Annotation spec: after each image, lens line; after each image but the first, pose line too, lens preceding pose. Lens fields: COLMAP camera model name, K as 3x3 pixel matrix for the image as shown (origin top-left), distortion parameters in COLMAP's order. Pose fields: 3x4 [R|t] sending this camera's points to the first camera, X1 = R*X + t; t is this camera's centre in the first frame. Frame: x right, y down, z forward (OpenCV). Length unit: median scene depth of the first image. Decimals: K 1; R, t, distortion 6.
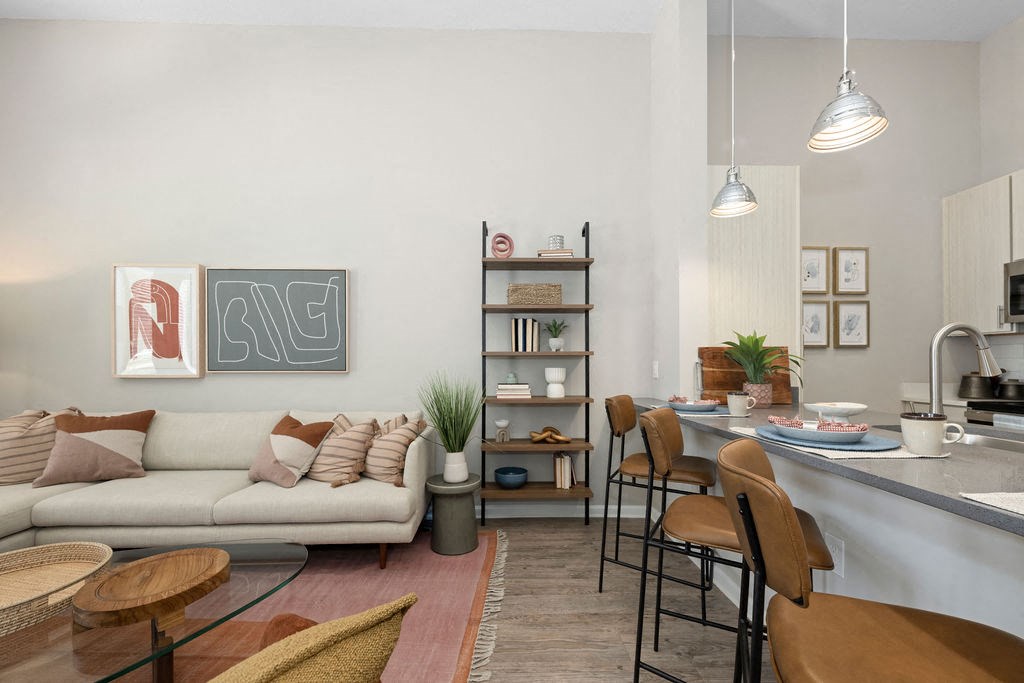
lens RADIAL K [[400.9, 0, 520.8], [0, 400.9, 360.0], [0, 0, 1]] dist [0.000620, 0.000108]
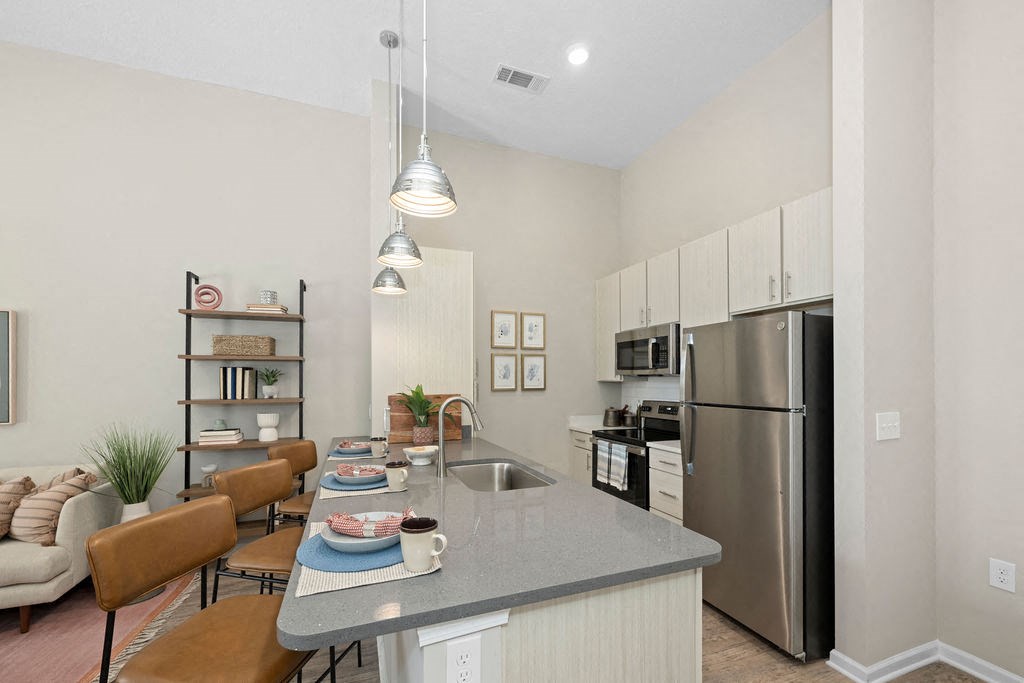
lens RADIAL K [[400.9, 0, 499.6], [0, 400.9, 381.2], [0, 0, 1]] dist [0.000620, 0.000108]
pose [[0.949425, -0.001987, 0.313988, 0.346229], [0.001119, 0.999995, 0.002945, -0.070808], [-0.313993, -0.002444, 0.949422, -0.221791]]
